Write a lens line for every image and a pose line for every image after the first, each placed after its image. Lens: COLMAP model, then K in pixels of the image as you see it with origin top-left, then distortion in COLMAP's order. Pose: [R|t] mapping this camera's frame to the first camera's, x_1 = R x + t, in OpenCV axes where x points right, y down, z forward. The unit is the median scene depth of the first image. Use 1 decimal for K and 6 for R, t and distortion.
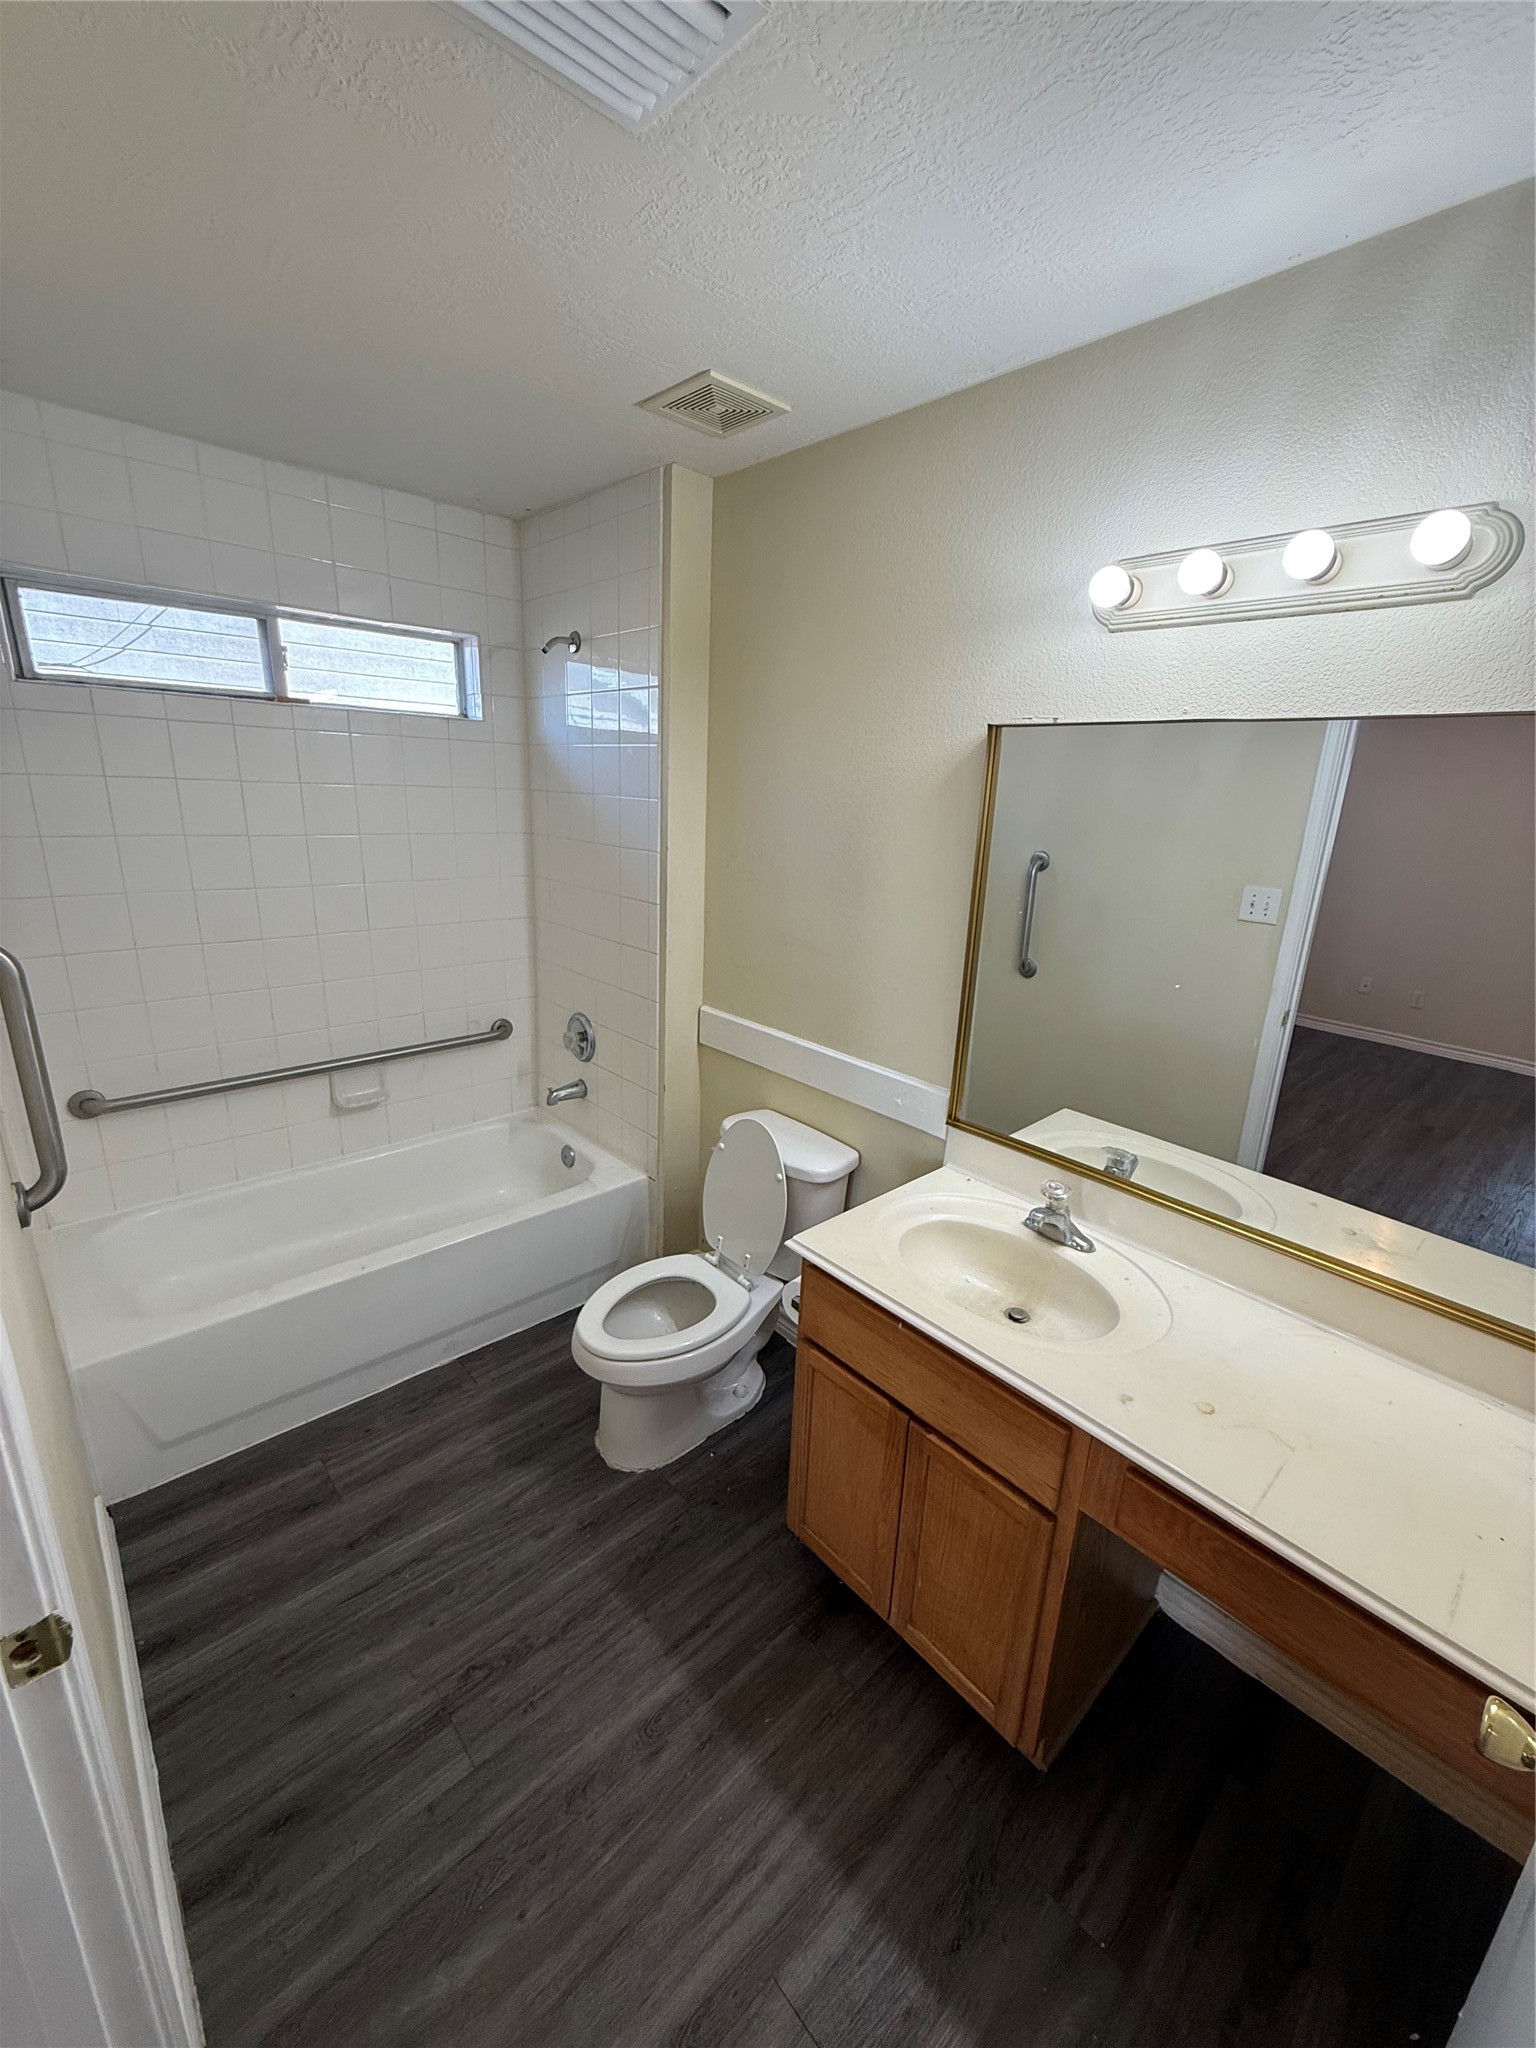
lens RADIAL K [[824.0, 0, 763.5], [0, 824.0, 1006.3], [0, 0, 1]] dist [0.001288, -0.000162]
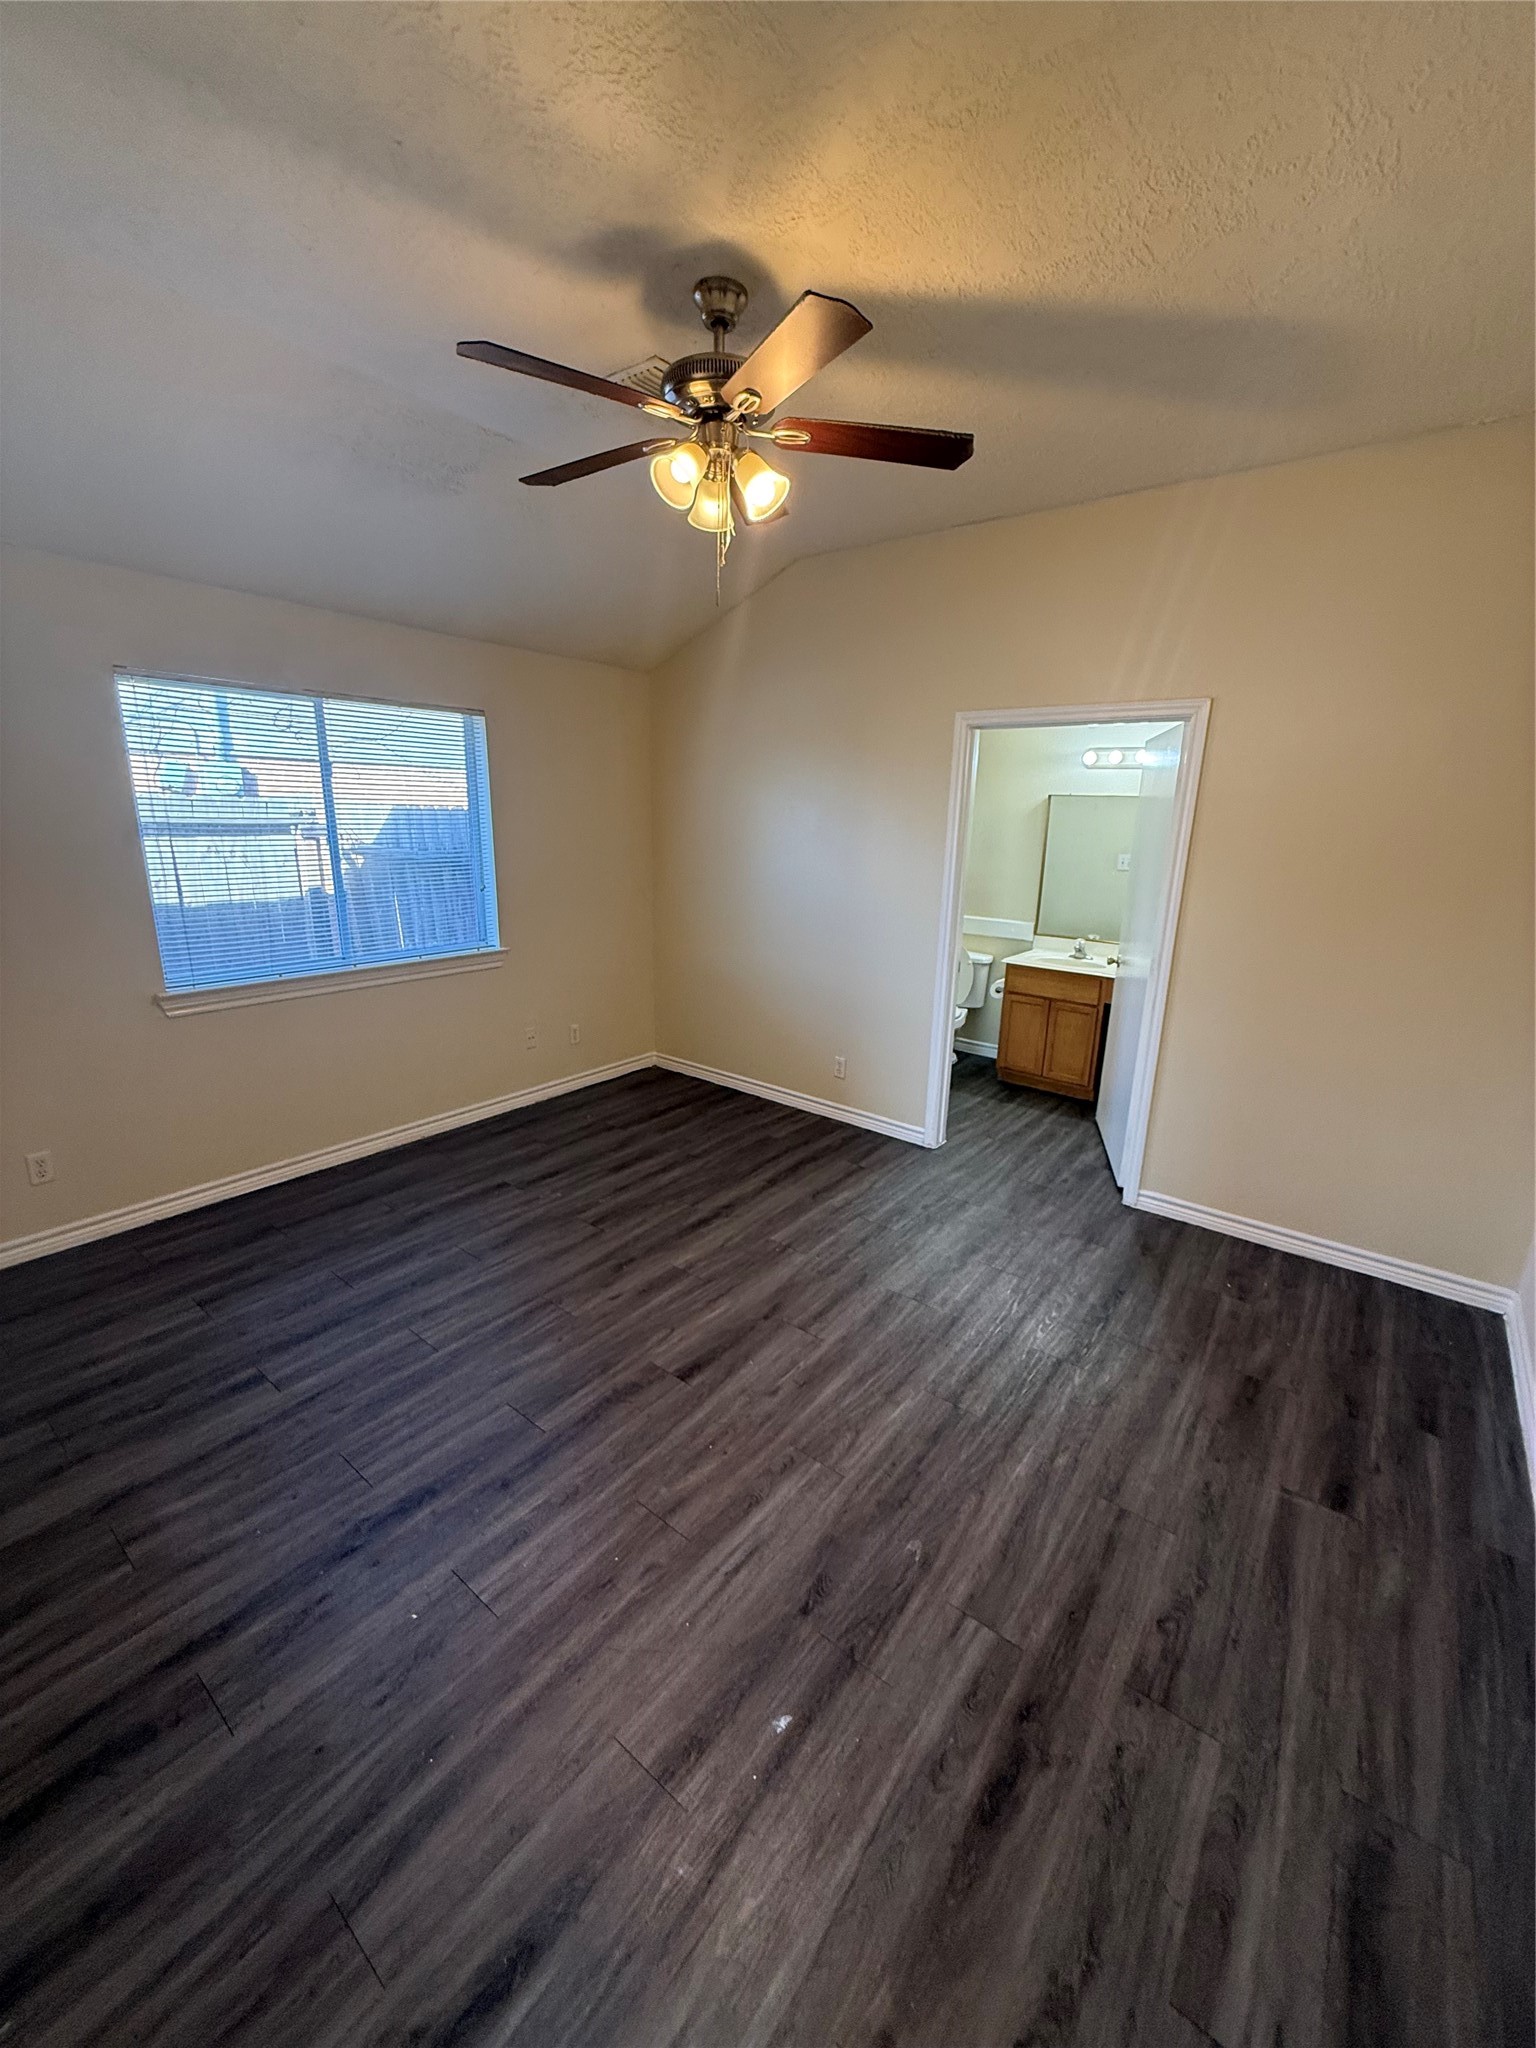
lens RADIAL K [[824.0, 0, 763.5], [0, 824.0, 1006.3], [0, 0, 1]] dist [0.001288, -0.000162]
pose [[0.985837, -0.047505, 0.160837, -1.191935], [0.056502, 0.997056, -0.051833, 0.502436], [-0.157902, 0.060186, 0.985619, -1.665331]]
